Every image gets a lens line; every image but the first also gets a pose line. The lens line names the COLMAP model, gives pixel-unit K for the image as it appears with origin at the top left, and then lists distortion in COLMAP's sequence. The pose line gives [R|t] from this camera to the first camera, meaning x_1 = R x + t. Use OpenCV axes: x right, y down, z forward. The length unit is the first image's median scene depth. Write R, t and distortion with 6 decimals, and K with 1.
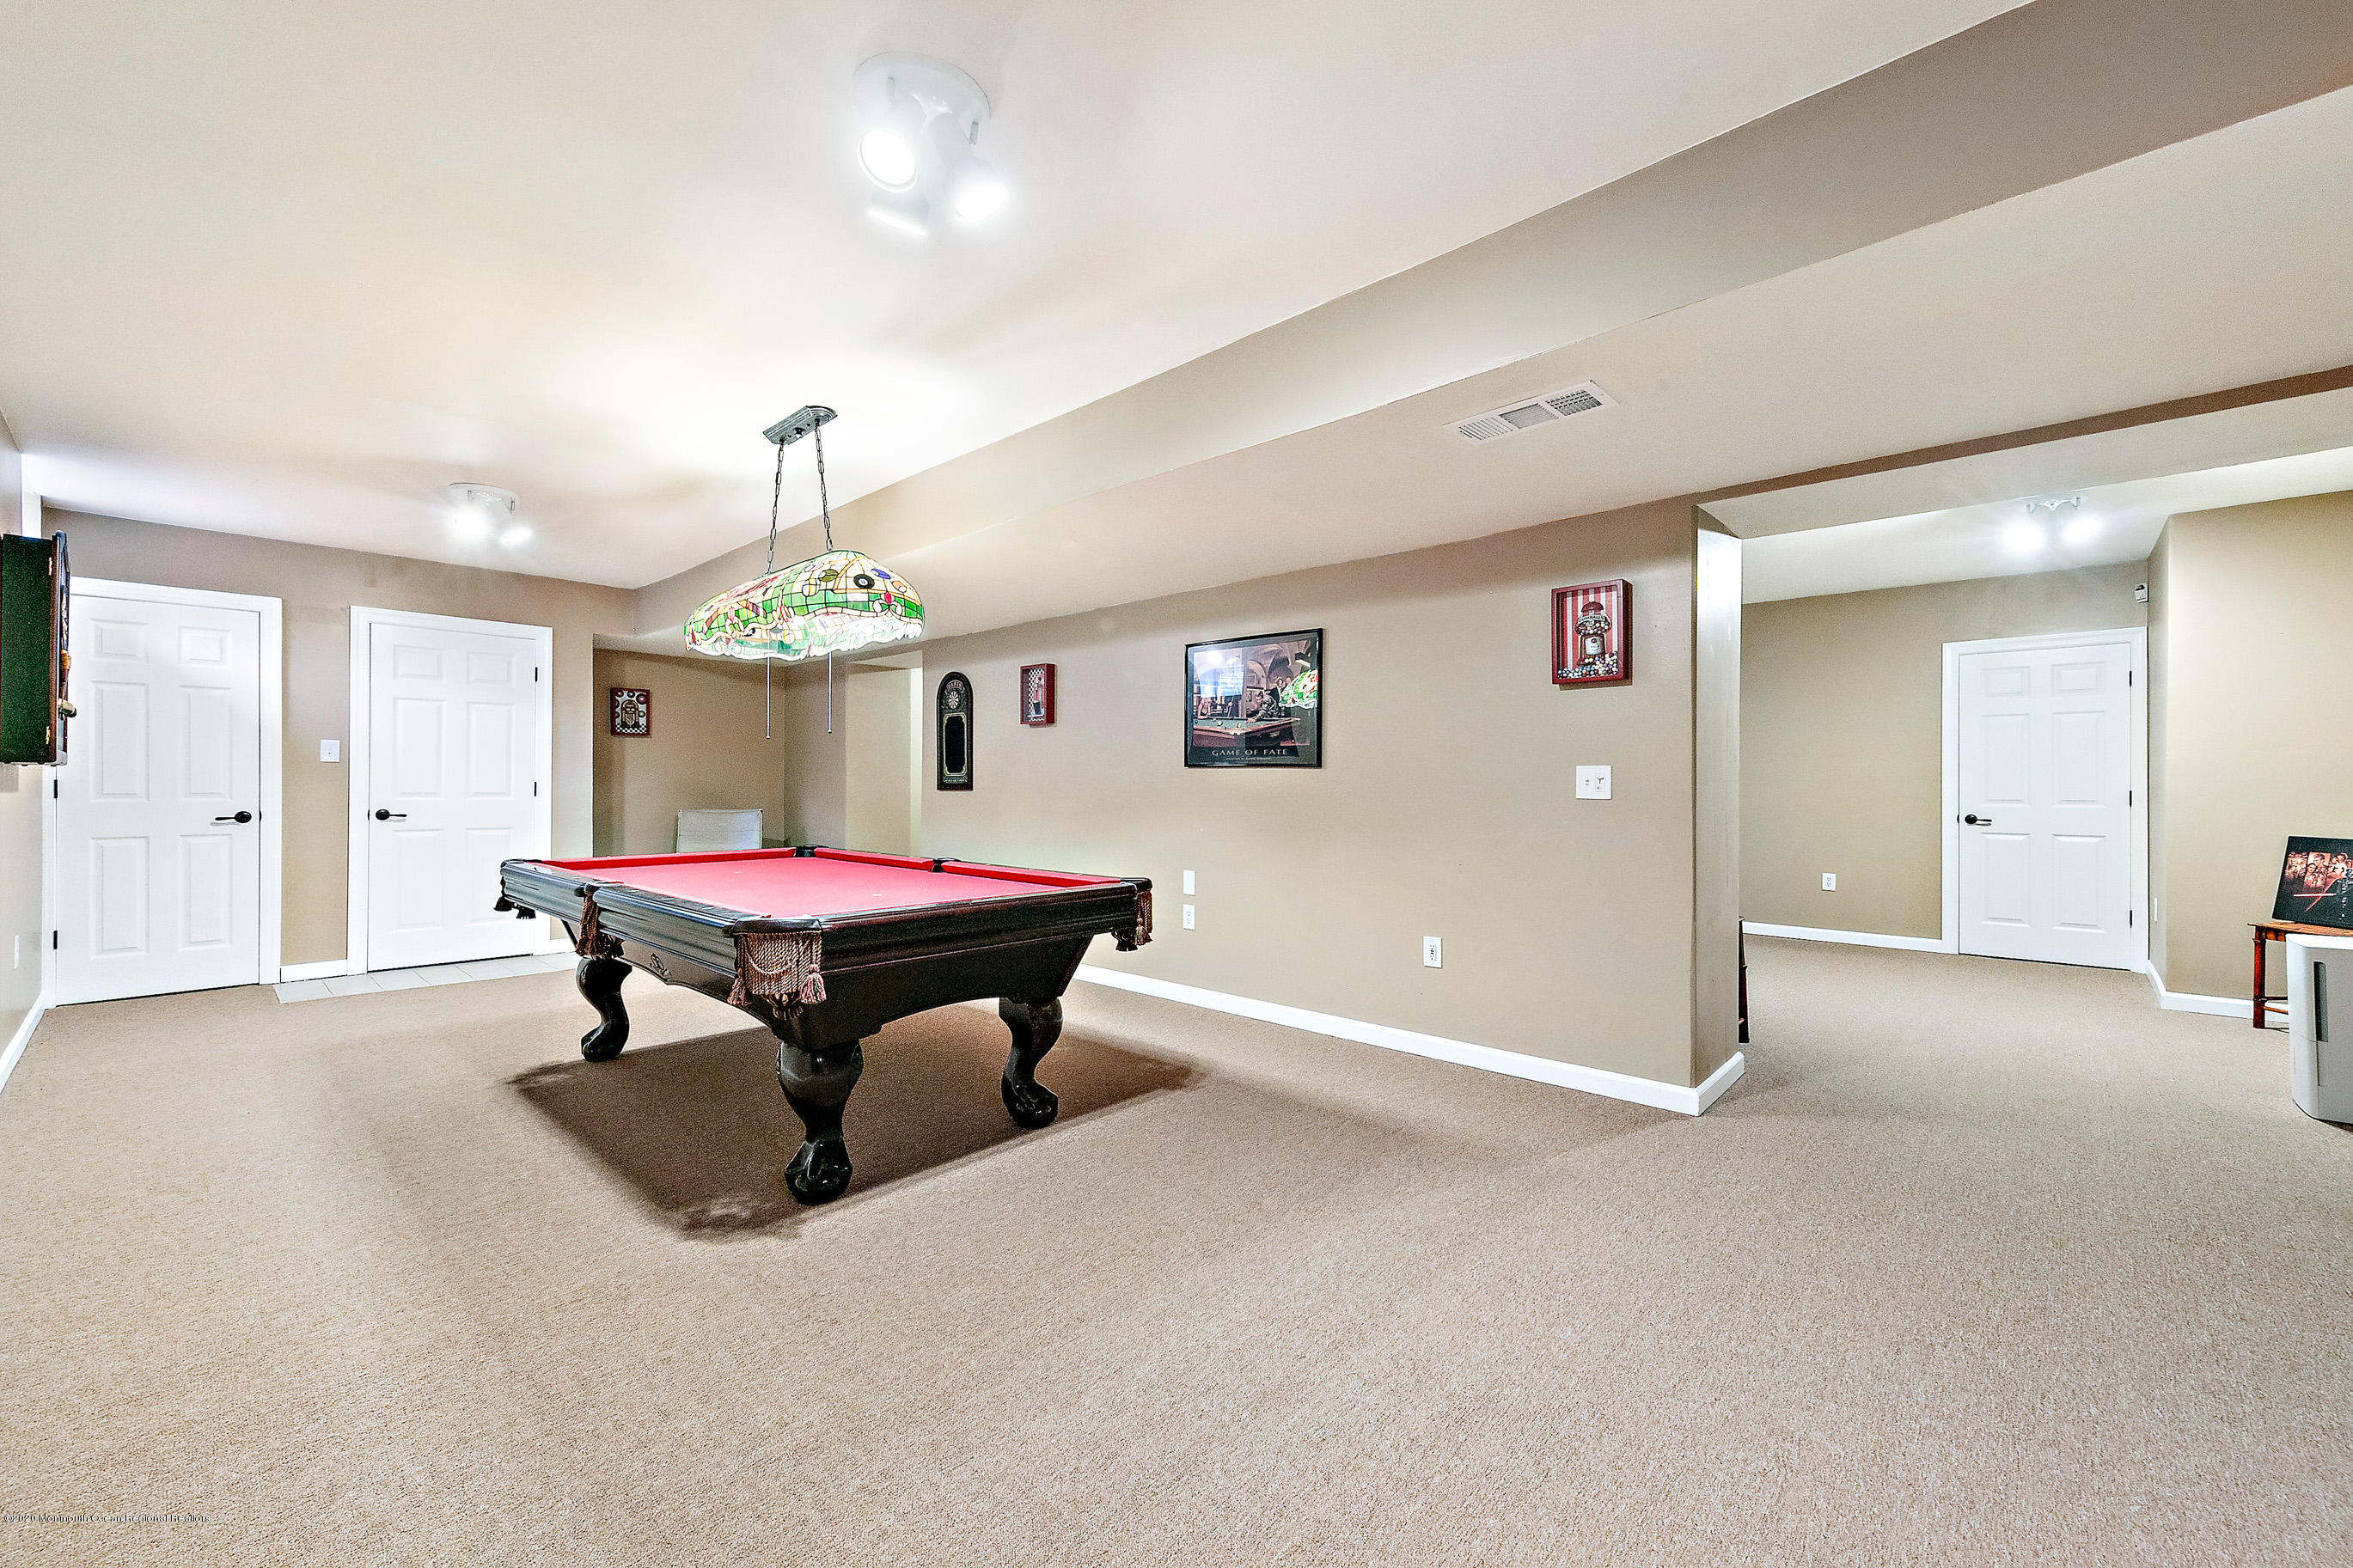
lens RADIAL K [[935.8, 0, 1168.2], [0, 935.8, 780.5], [0, 0, 1]] dist [0.000363, -0.000032]
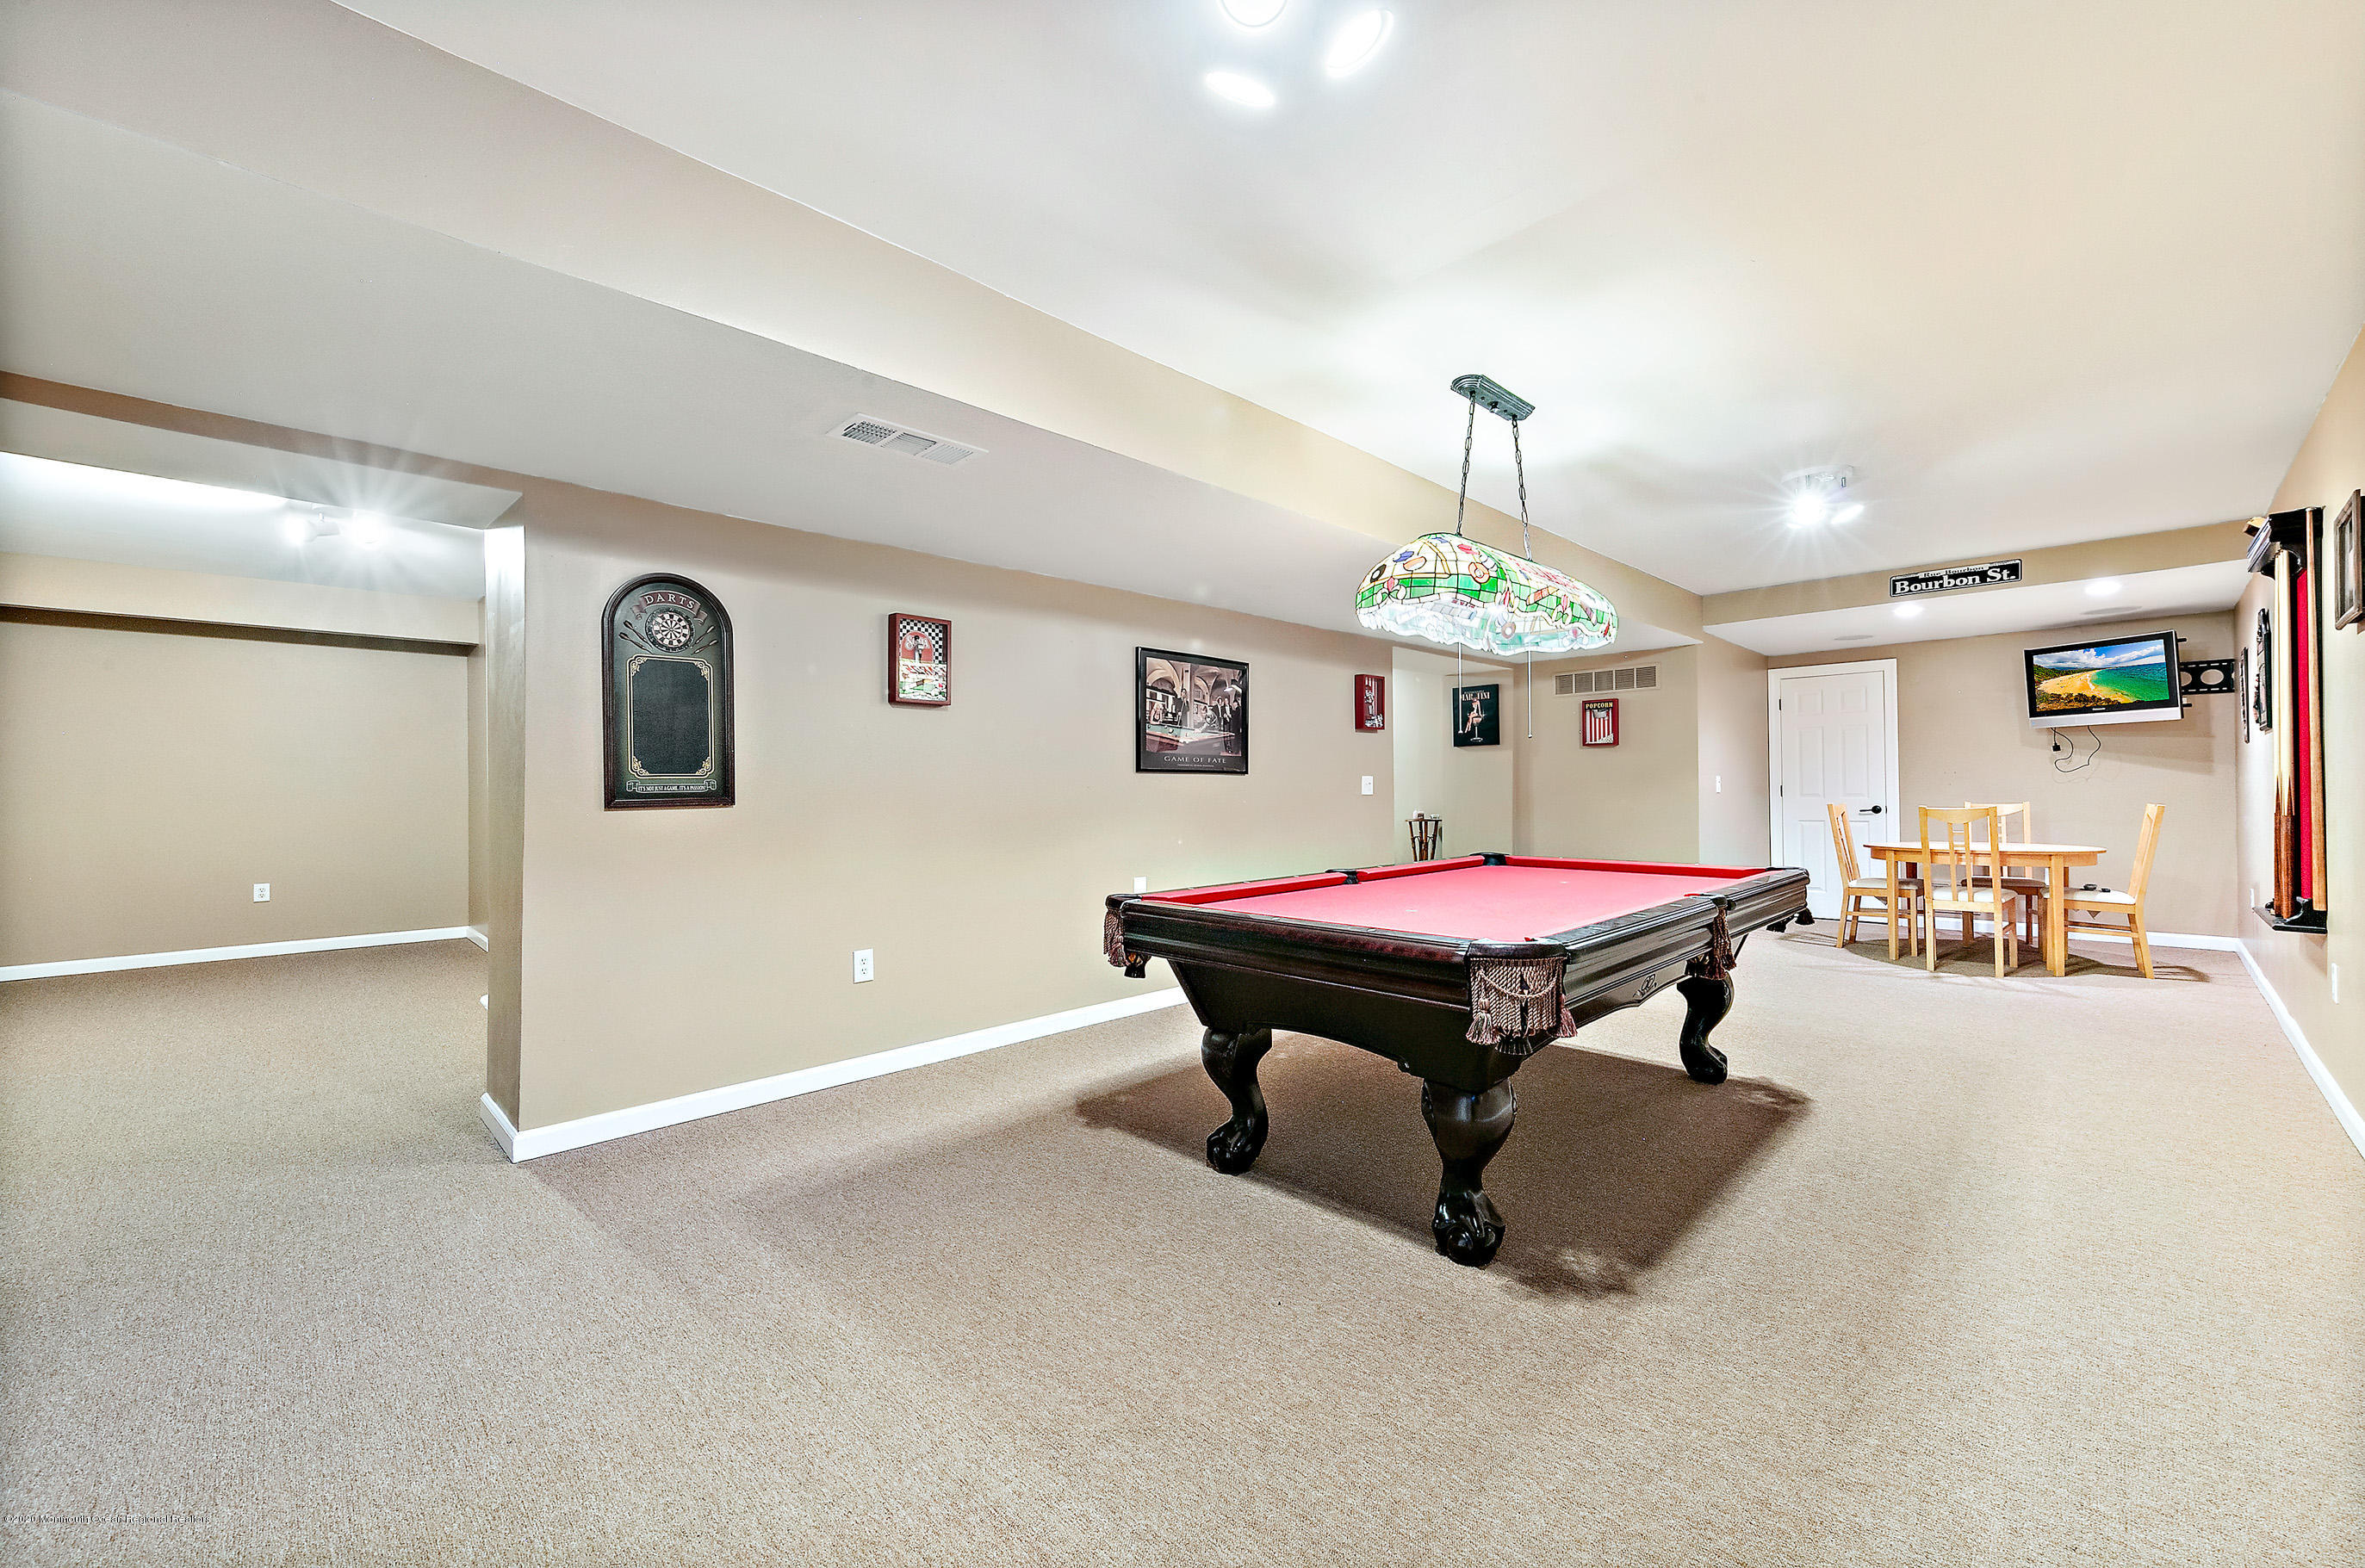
lens RADIAL K [[940.6, 0, 1174.0], [0, 940.6, 784.0], [0, 0, 1]] dist [0.000363, -0.000032]
pose [[0.032559, 0.006276, 0.999450, -1.054869], [0.008803, 0.999940, -0.006566, 0.005699], [-0.999431, 0.009012, 0.032502, 1.022219]]
